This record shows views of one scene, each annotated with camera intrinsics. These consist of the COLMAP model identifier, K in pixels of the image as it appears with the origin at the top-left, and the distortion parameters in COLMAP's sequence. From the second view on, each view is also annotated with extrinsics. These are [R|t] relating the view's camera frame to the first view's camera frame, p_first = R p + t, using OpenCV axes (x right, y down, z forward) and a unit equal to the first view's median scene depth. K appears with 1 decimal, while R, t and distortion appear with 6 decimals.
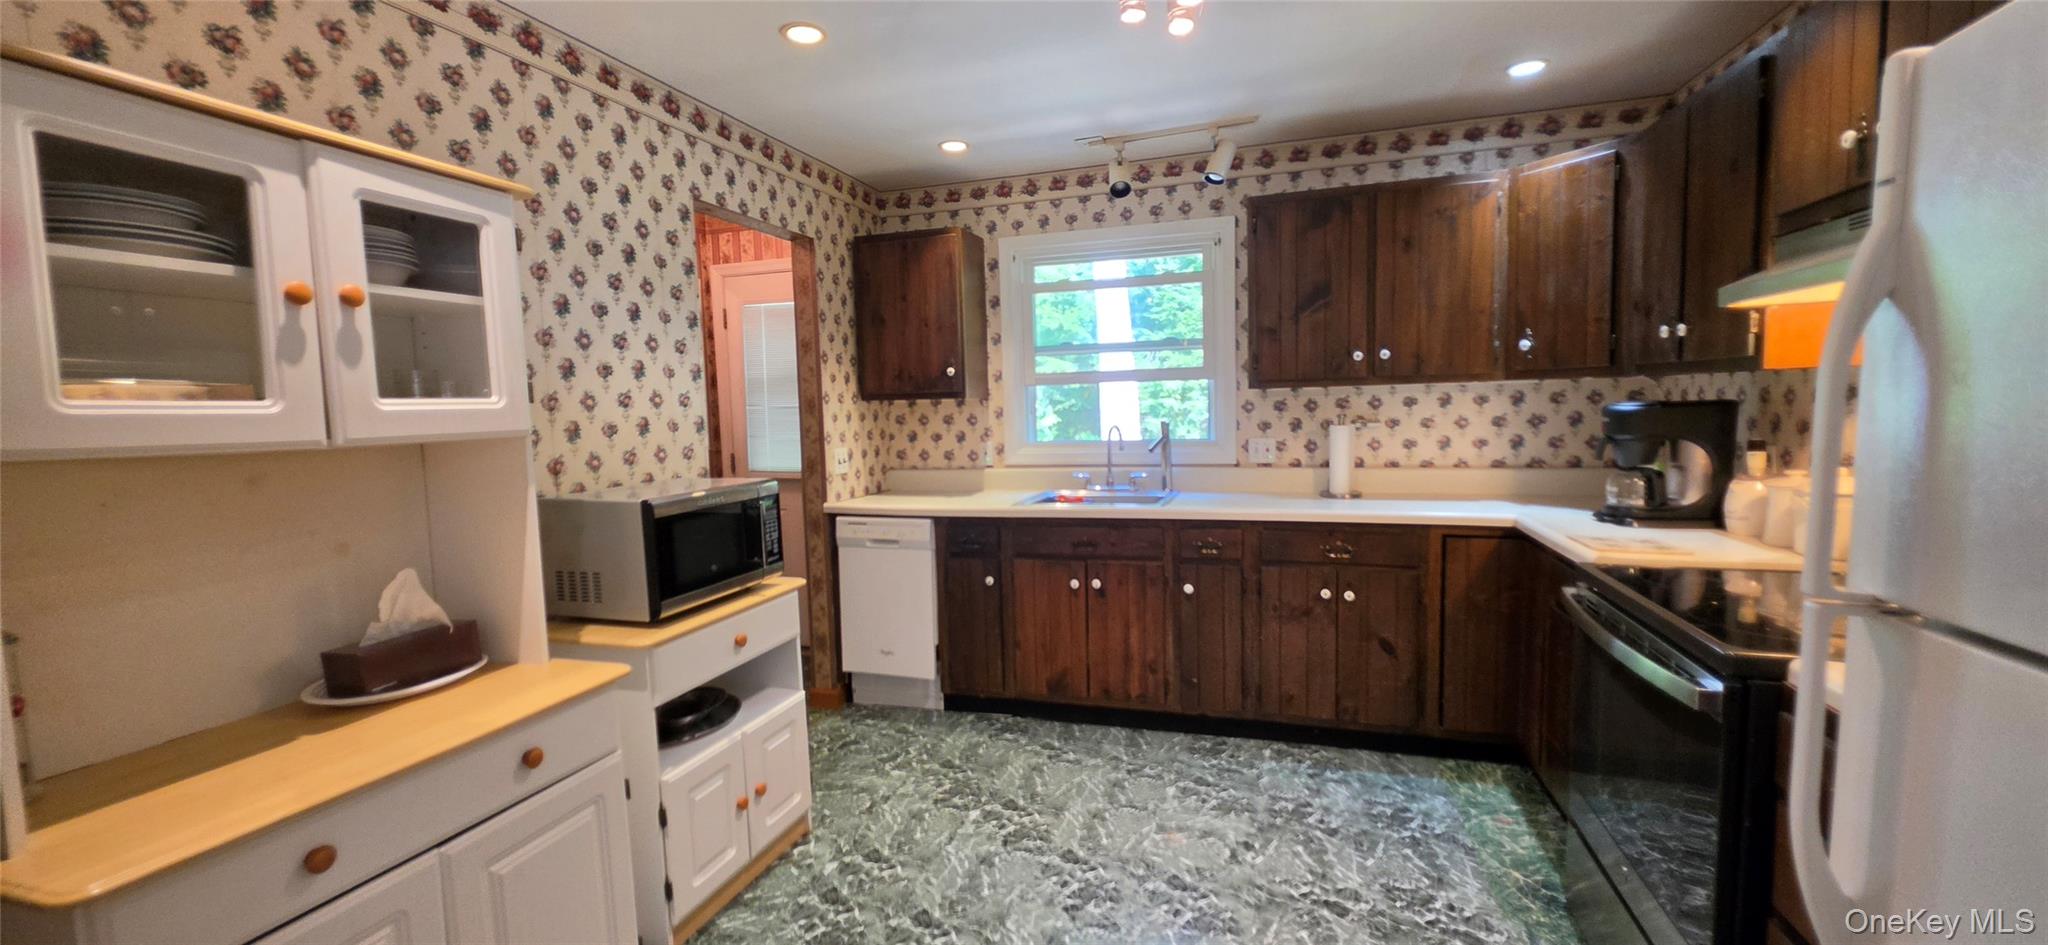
lens RADIAL K [[821.0, 0, 1001.9], [0, 821.0, 482.4], [0, 0, 1]] dist [-0.005035, 0.001652]
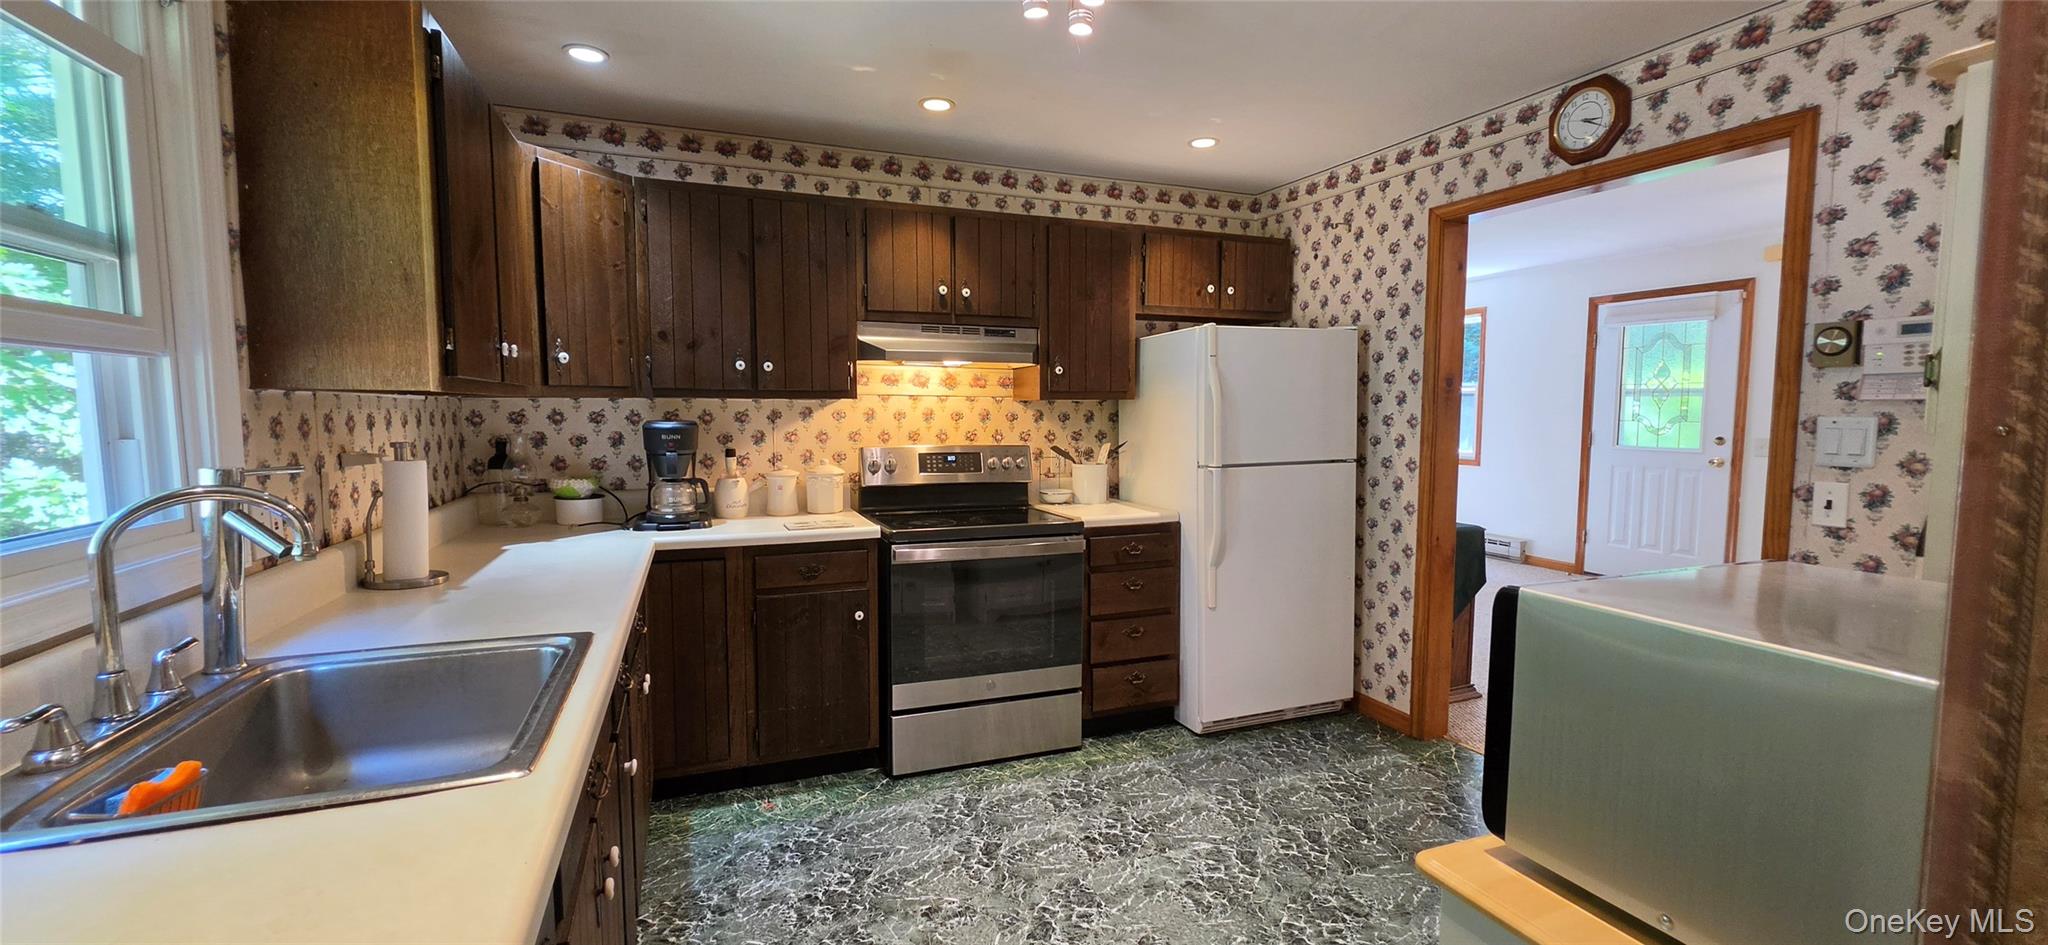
lens RADIAL K [[821.0, 0, 1034.0], [0, 821.0, 474.6], [0, 0, 1]] dist [-0.005035, 0.001652]
pose [[-0.675344, -0.030060, 0.736890, -0.623224], [0.085108, 0.989317, 0.118356, -0.181653], [-0.732576, 0.142646, -0.665571, 2.160661]]
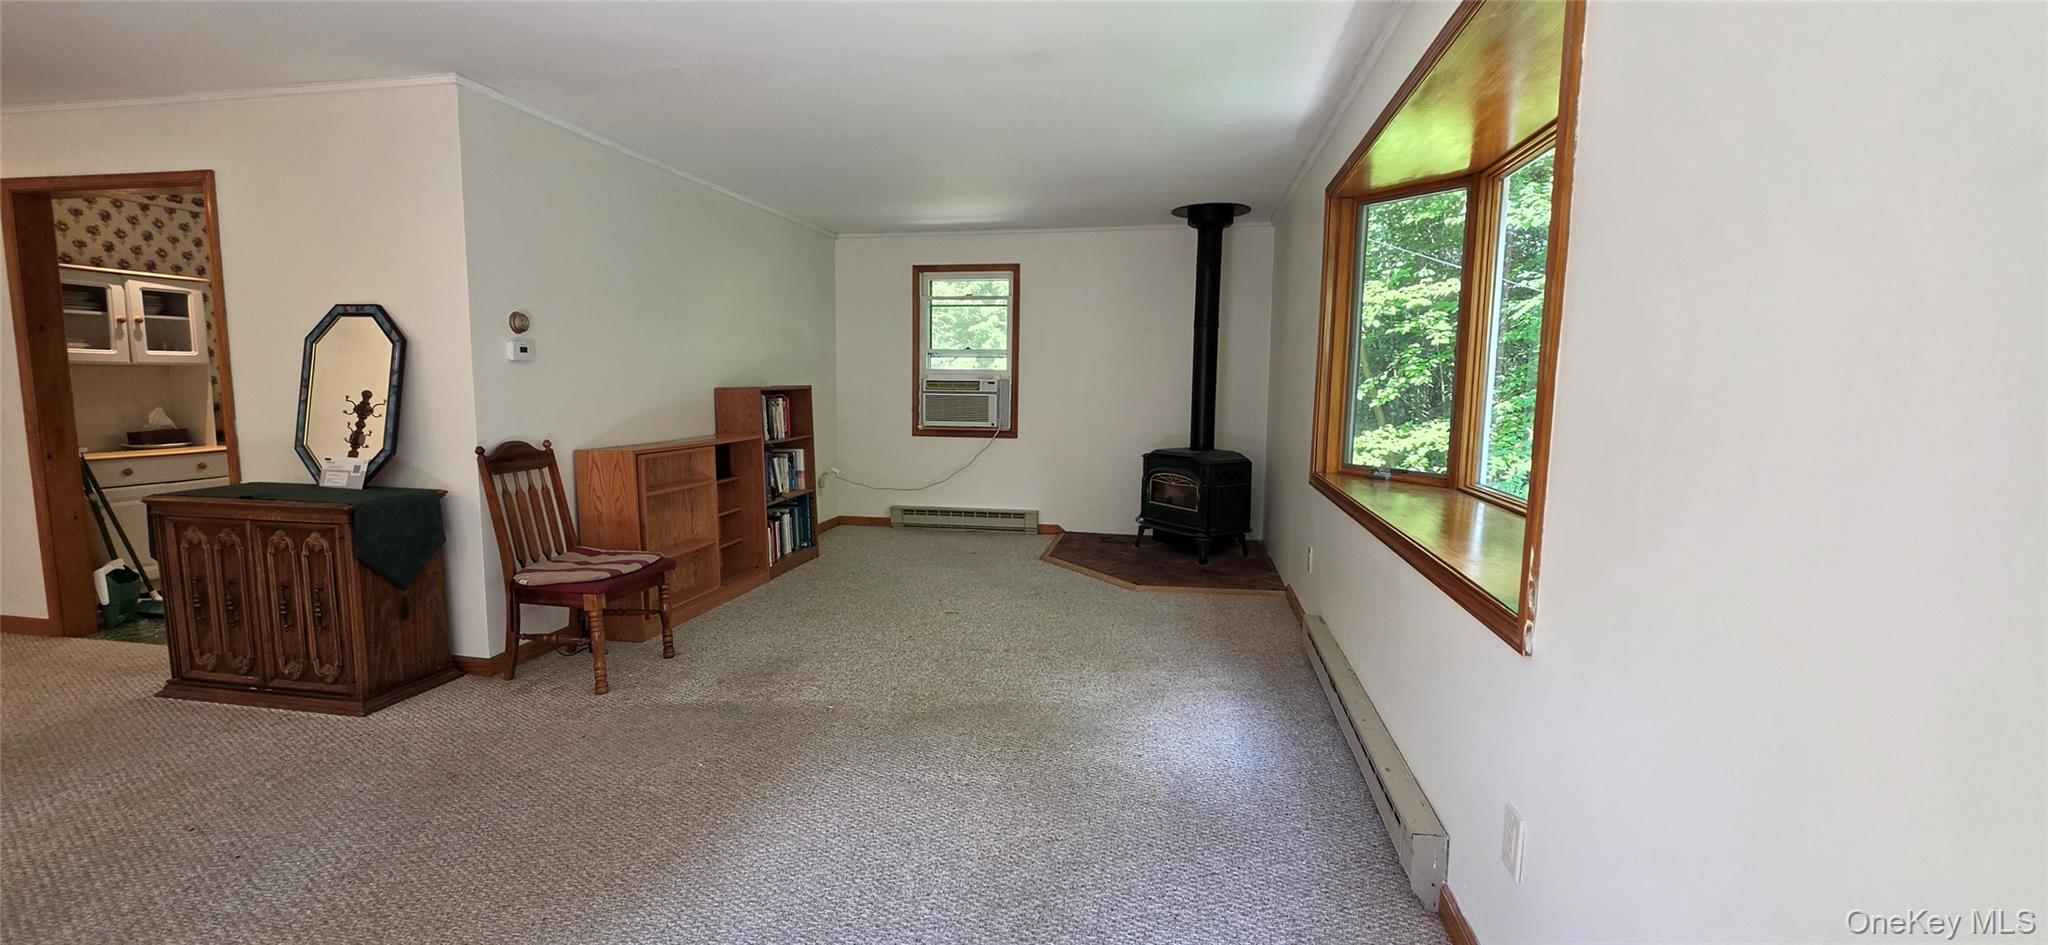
lens RADIAL K [[821.0, 0, 1018.5], [0, 821.0, 468.9], [0, 0, 1]] dist [-0.005035, 0.001652]
pose [[0.989714, 0.023068, 0.141189, 1.797713], [-0.026473, 0.999401, 0.022290, 0.166103], [-0.140591, -0.025798, 0.989732, -2.207280]]
